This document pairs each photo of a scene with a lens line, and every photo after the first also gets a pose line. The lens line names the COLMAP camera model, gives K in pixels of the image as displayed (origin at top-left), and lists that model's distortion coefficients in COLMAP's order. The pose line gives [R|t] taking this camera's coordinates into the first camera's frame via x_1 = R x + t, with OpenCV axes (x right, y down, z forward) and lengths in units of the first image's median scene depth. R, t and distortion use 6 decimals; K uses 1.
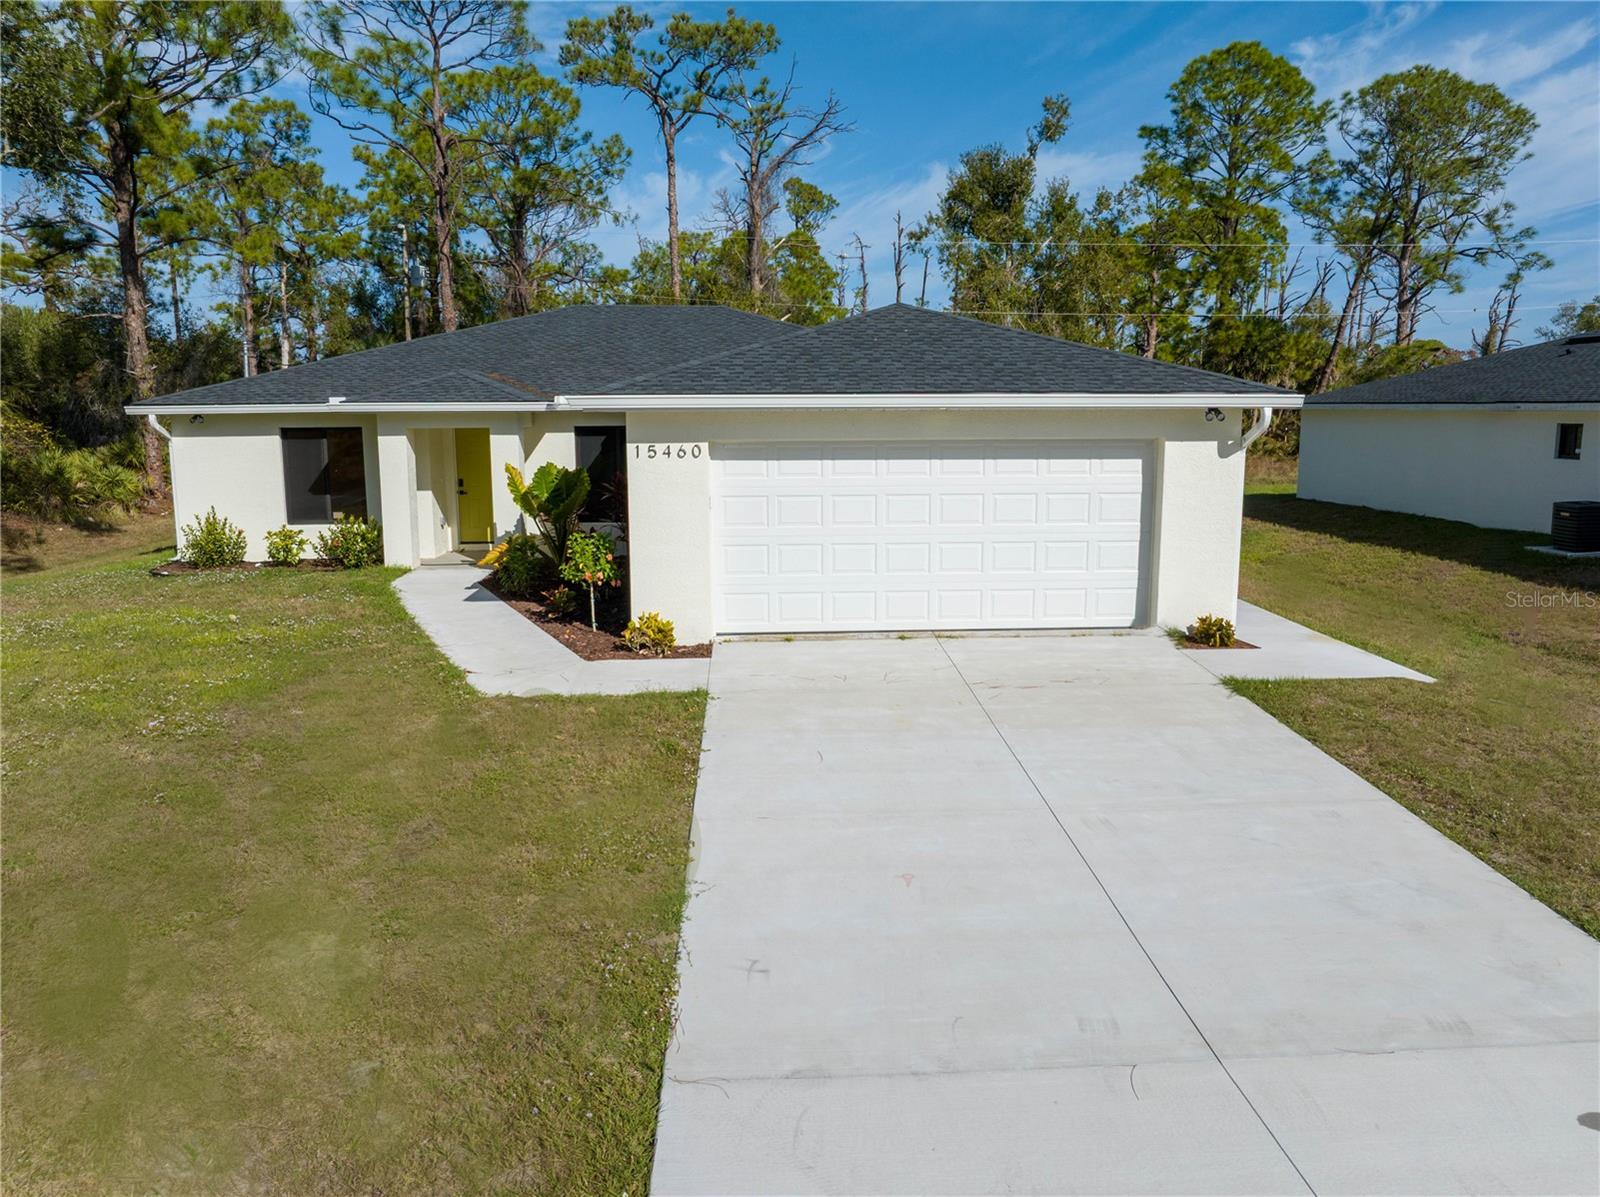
lens RADIAL K [[1098.2, 0, 800.0], [0, 1098.2, 598.5], [0, 0, 1]] dist [-0.030968, 0.002971]
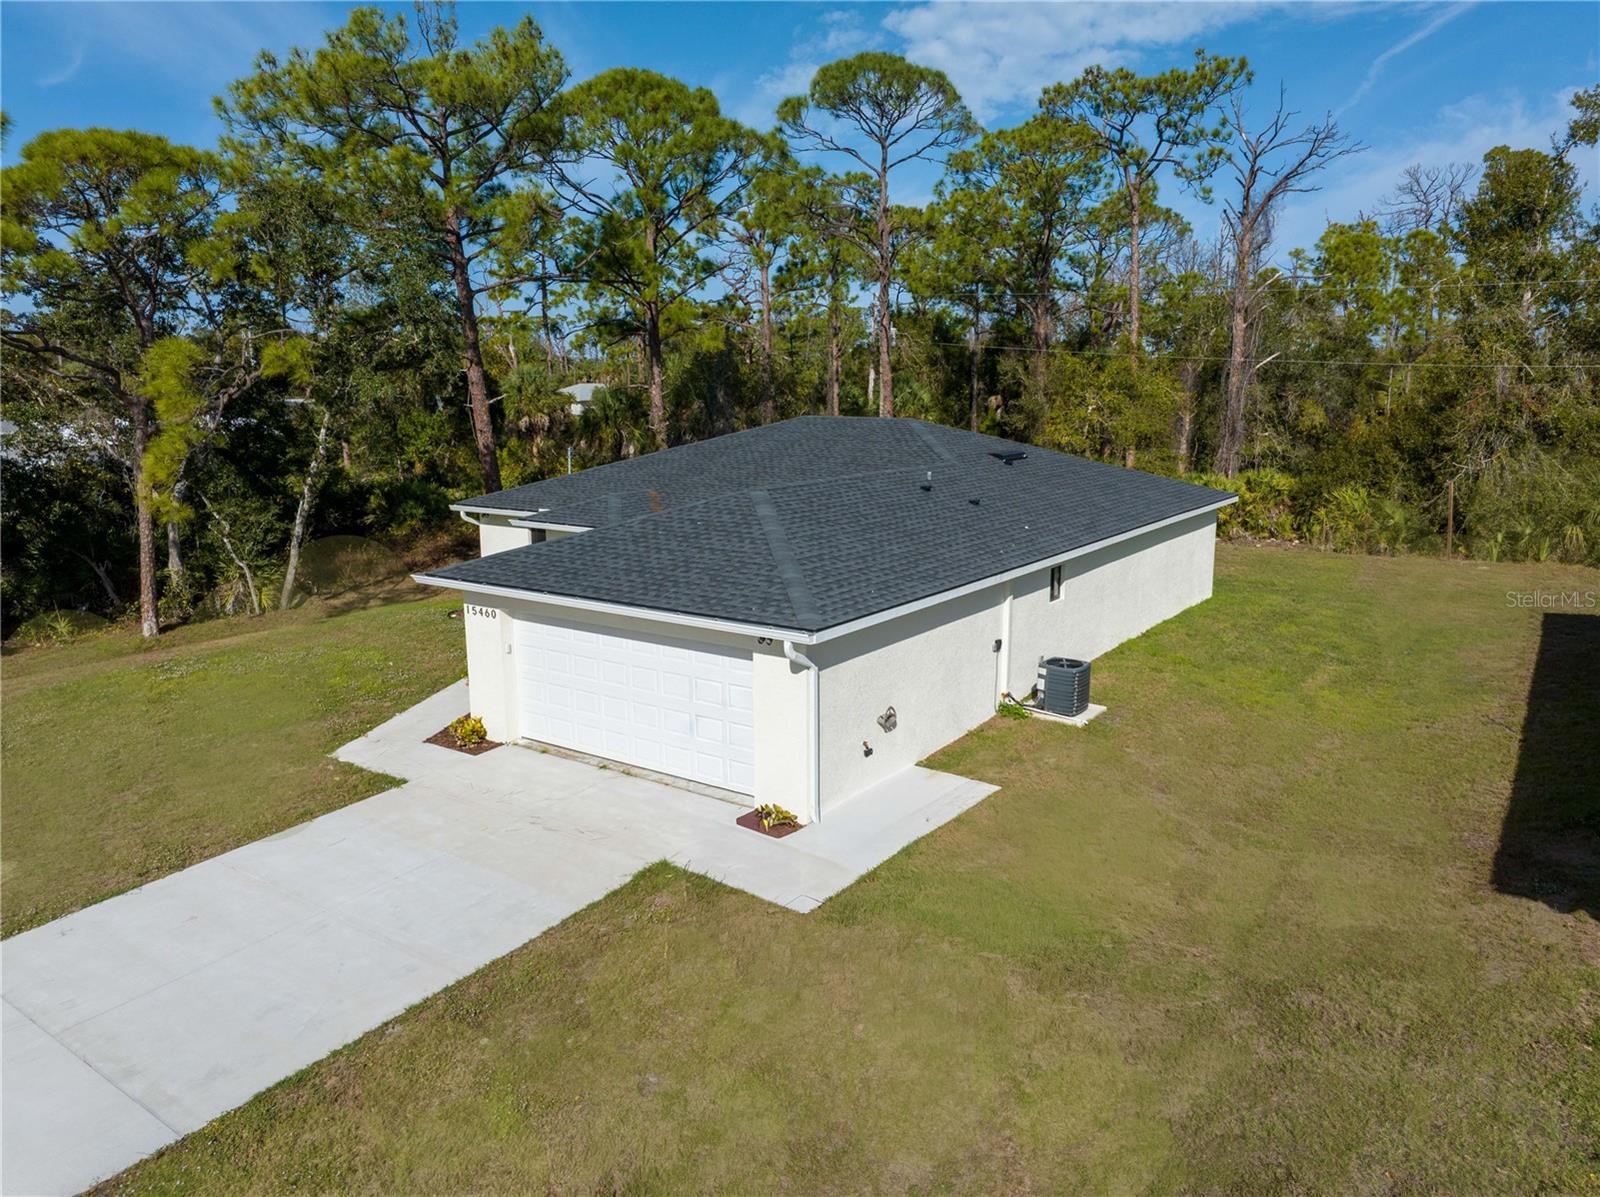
lens RADIAL K [[1098.2, 0, 800.0], [0, 1098.2, 598.5], [0, 0, 1]] dist [-0.030968, 0.002971]
pose [[0.789236, 0.118090, -0.602629, 0.697723], [-0.103885, 0.992867, 0.058506, -0.178074], [0.605239, 0.016429, 0.795874, 0.053906]]
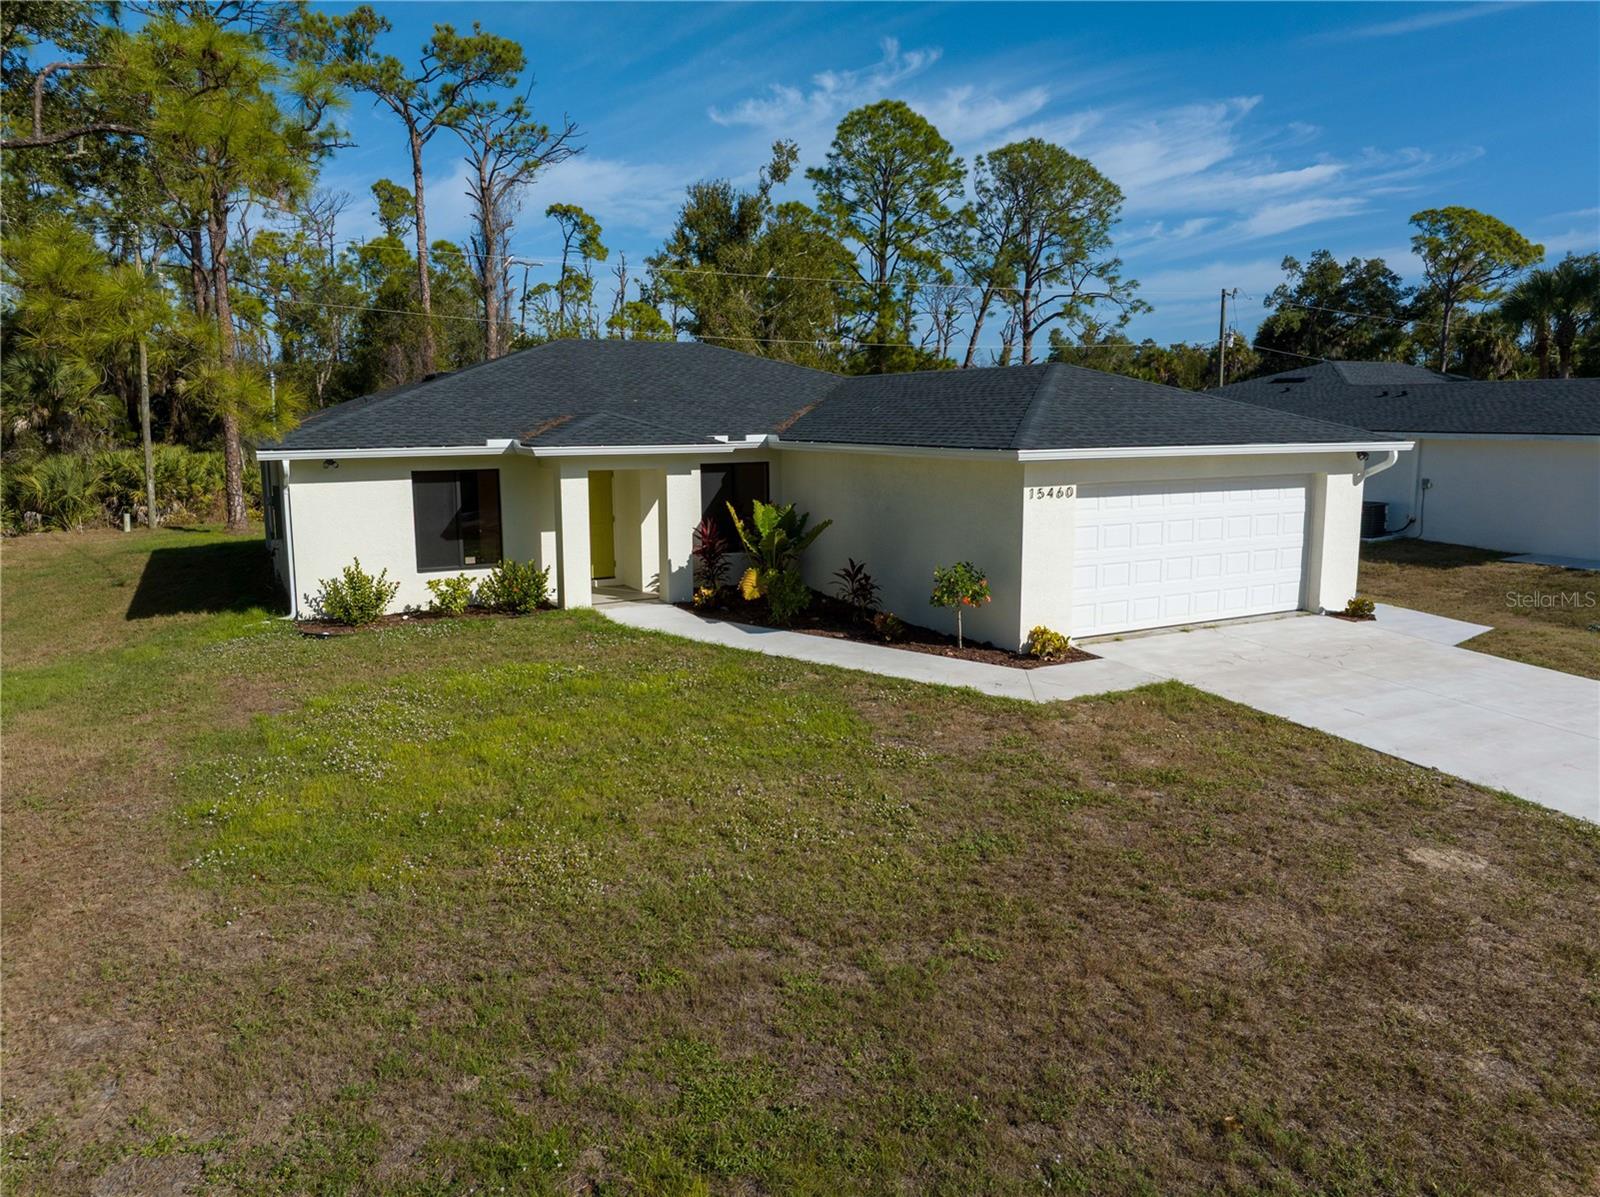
lens RADIAL K [[1098.2, 0, 800.0], [0, 1098.2, 598.5], [0, 0, 1]] dist [-0.030968, 0.002971]
pose [[0.914428, -0.068503, 0.398910, -0.549026], [0.071389, 0.997419, 0.007636, -0.029168], [-0.398404, 0.021495, 0.916958, -0.002765]]
